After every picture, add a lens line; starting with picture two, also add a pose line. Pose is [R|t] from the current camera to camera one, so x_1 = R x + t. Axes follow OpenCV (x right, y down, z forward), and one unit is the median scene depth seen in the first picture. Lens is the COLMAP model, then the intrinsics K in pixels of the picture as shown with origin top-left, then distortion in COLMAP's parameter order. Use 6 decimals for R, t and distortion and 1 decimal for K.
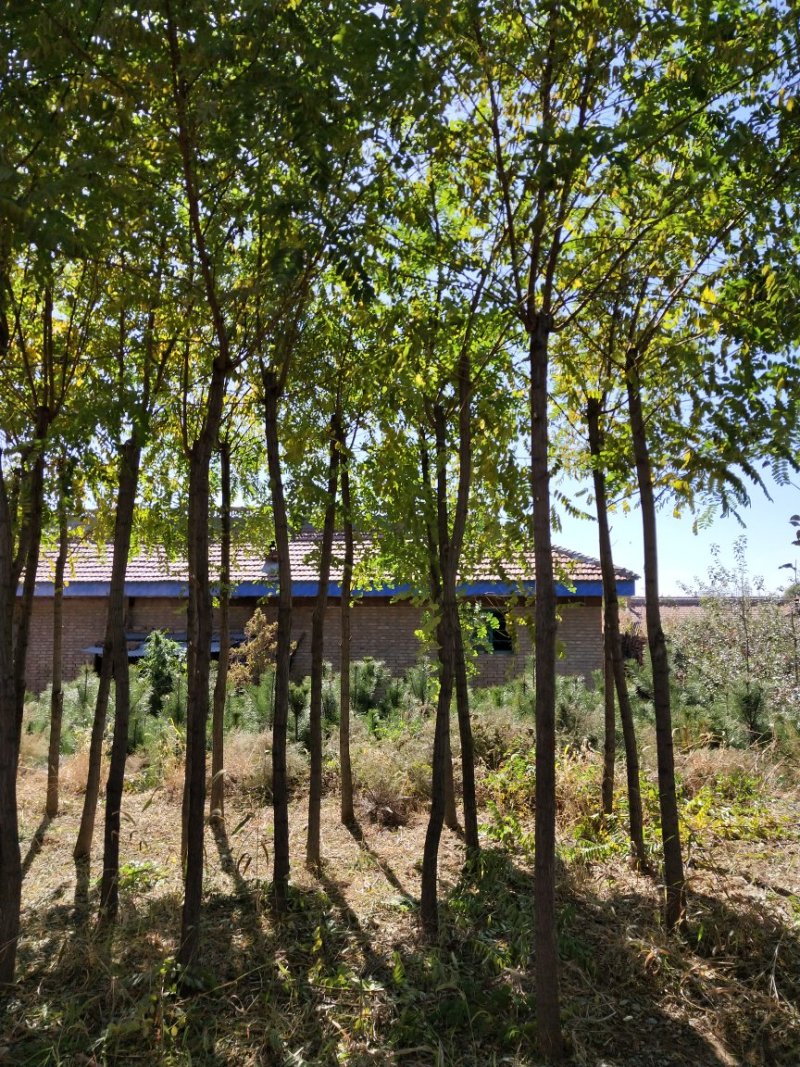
lens RADIAL K [[748.3, 0, 392.5], [0, 748.3, 533.6], [0, 0, 1]] dist [0.033437, -0.004143]
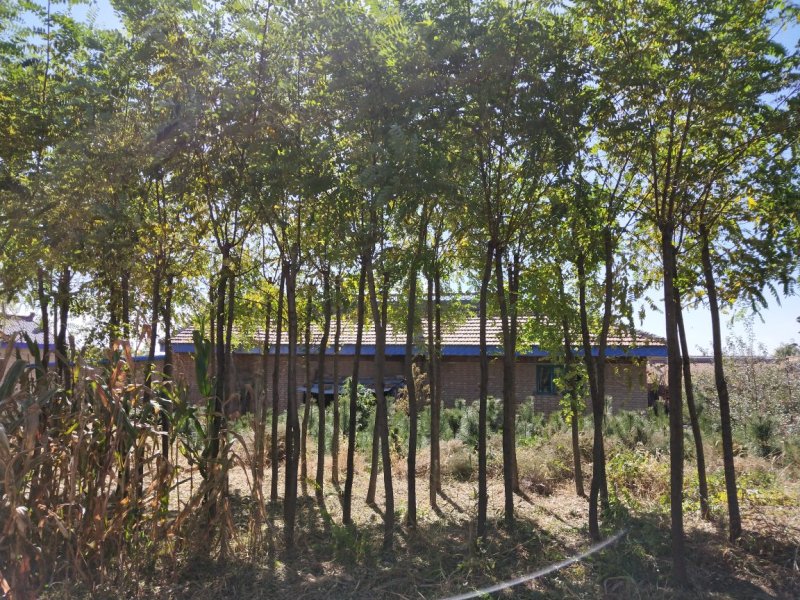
lens RADIAL K [[561.0, 0, 400.0], [0, 561.0, 300.0], [0, 0, 1]] dist [0.033437, -0.004143]
pose [[0.994900, -0.001796, -0.100848, -0.216148], [0.000984, 0.999967, -0.008099, -0.046950], [0.100859, 0.007959, 0.994869, -0.340580]]
